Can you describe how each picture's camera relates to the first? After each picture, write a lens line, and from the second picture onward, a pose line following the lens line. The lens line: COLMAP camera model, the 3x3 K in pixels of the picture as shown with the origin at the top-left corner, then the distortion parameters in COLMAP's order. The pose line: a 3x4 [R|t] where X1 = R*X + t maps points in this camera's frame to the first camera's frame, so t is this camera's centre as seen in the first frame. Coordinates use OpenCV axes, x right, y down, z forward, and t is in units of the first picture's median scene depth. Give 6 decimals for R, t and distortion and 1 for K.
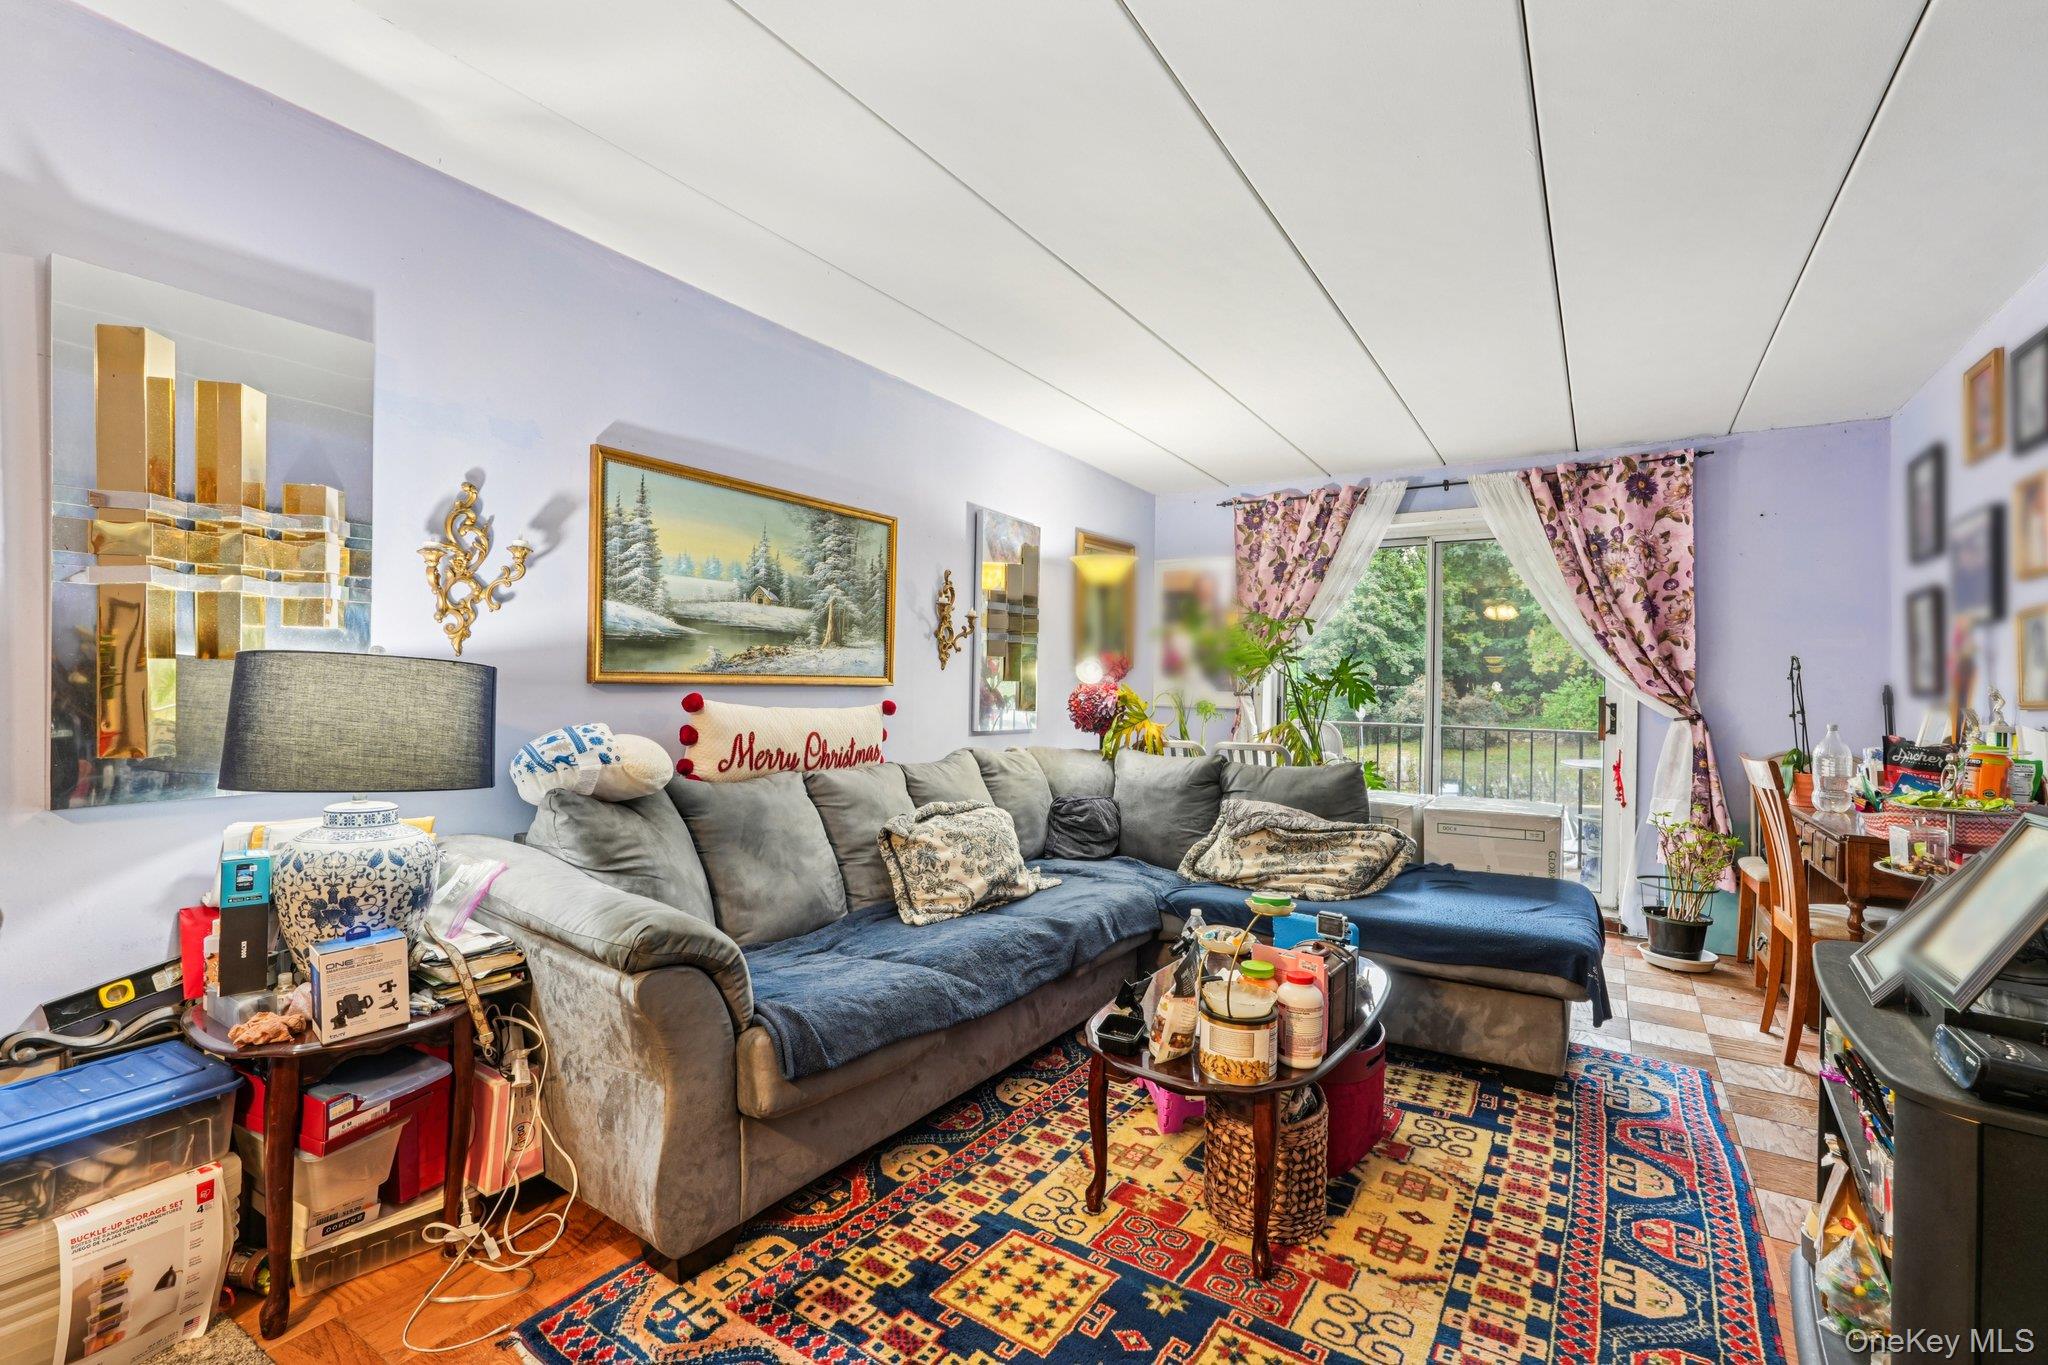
lens RADIAL K [[941.7, 0, 1024.0], [0, 941.7, 682.5], [0, 0, 1]] dist [-0.017849, 0.000417]
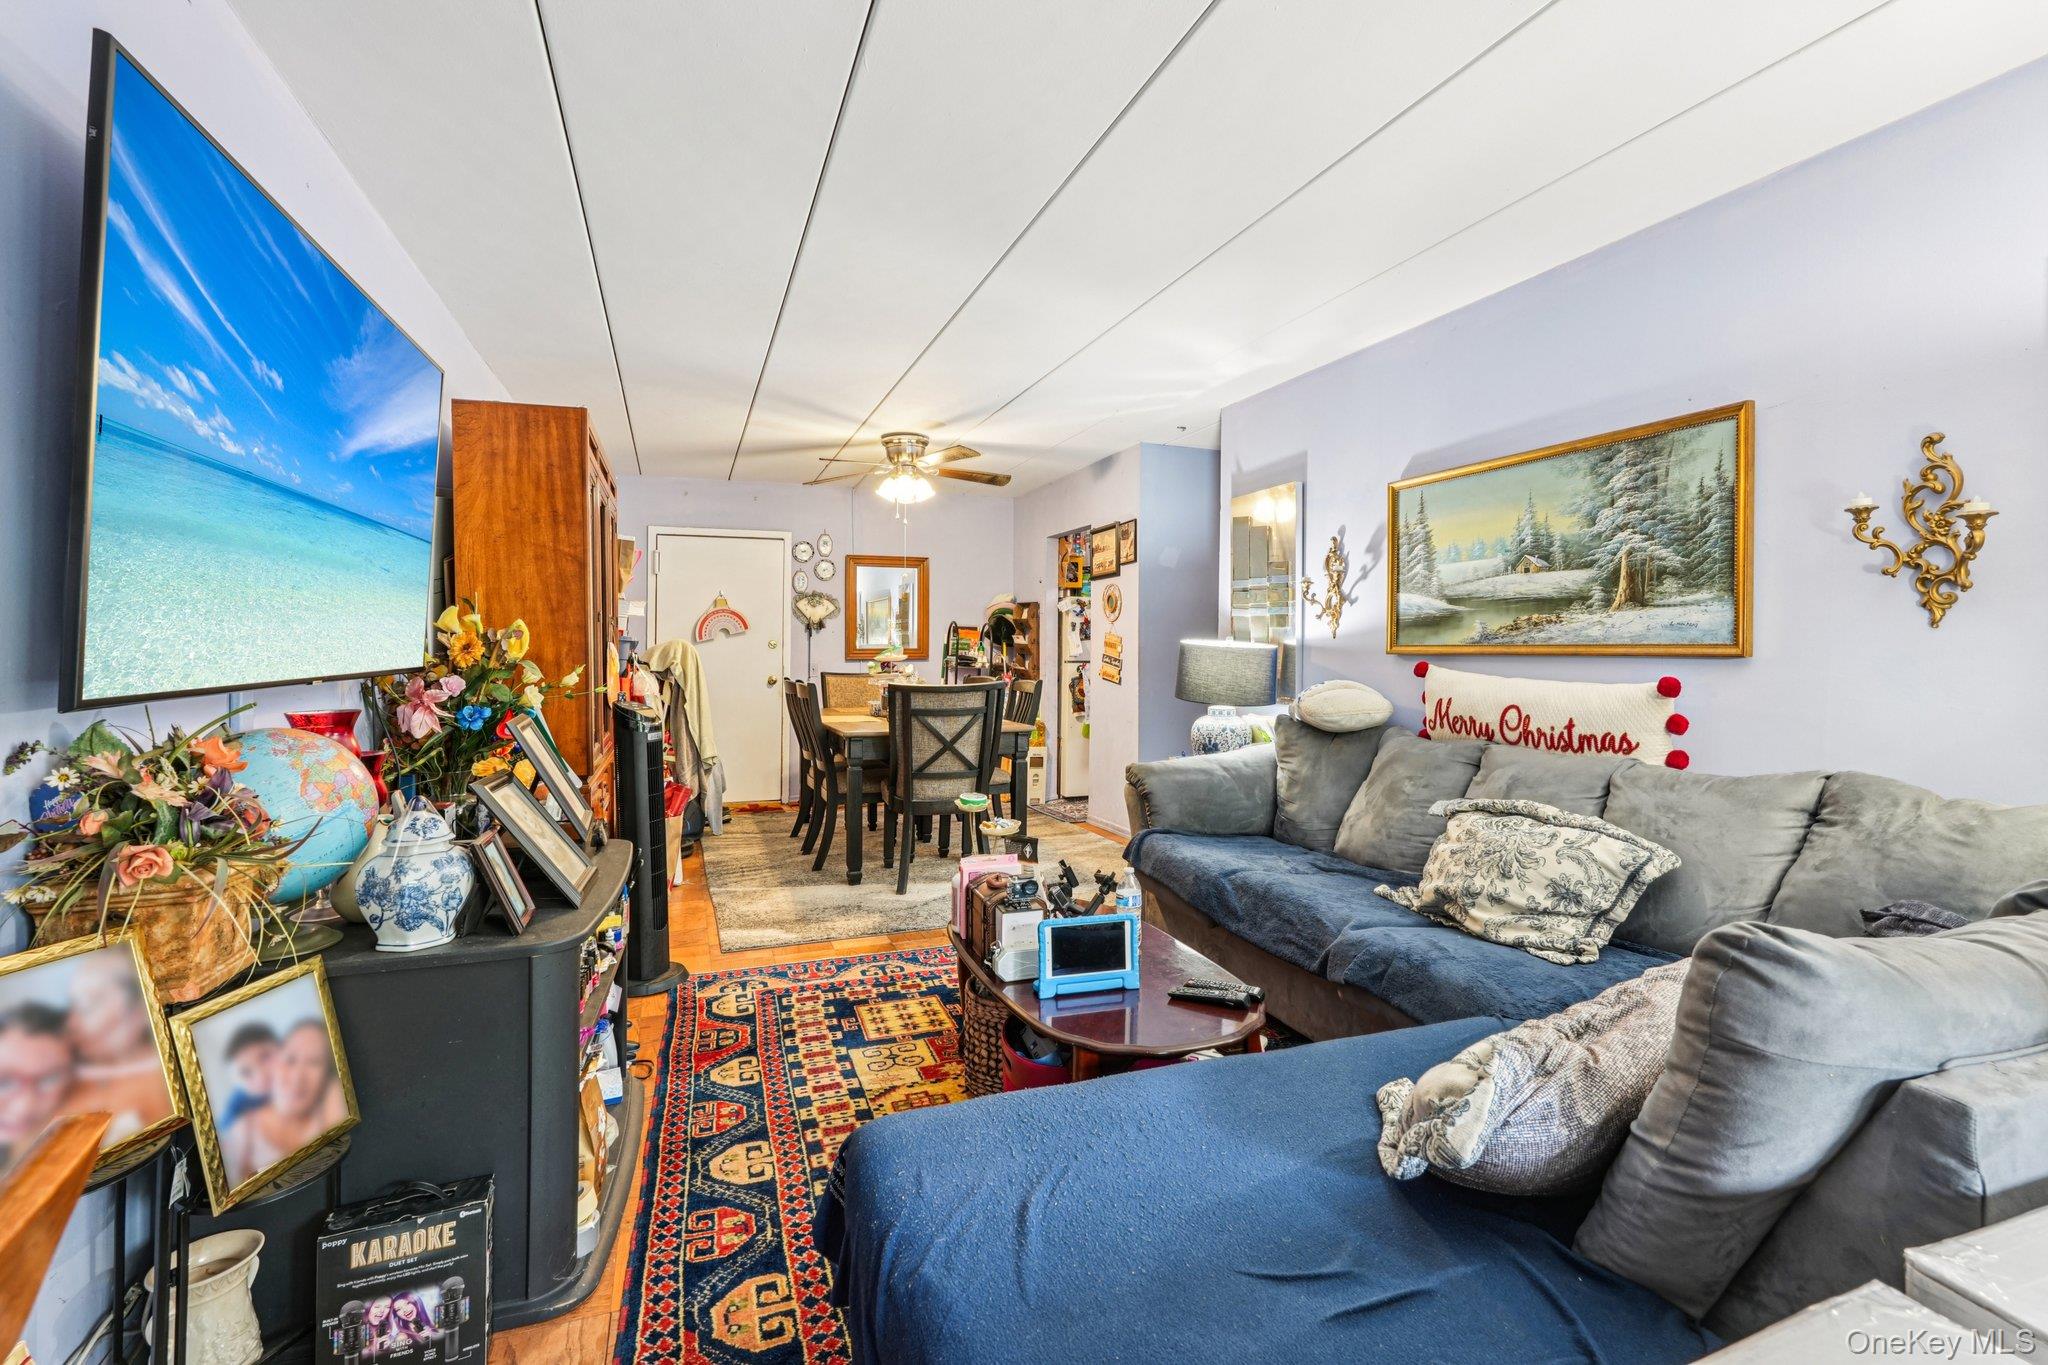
lens RADIAL K [[922.9, 0, 1024.0], [0, 922.9, 682.5], [0, 0, 1]] dist [-0.000396, 0.000183]
pose [[-0.614272, 0.018064, -0.788888, 0.834693], [-0.005057, 0.999627, 0.026827, 0.007833], [0.789078, 0.020468, -0.613951, 1.221110]]
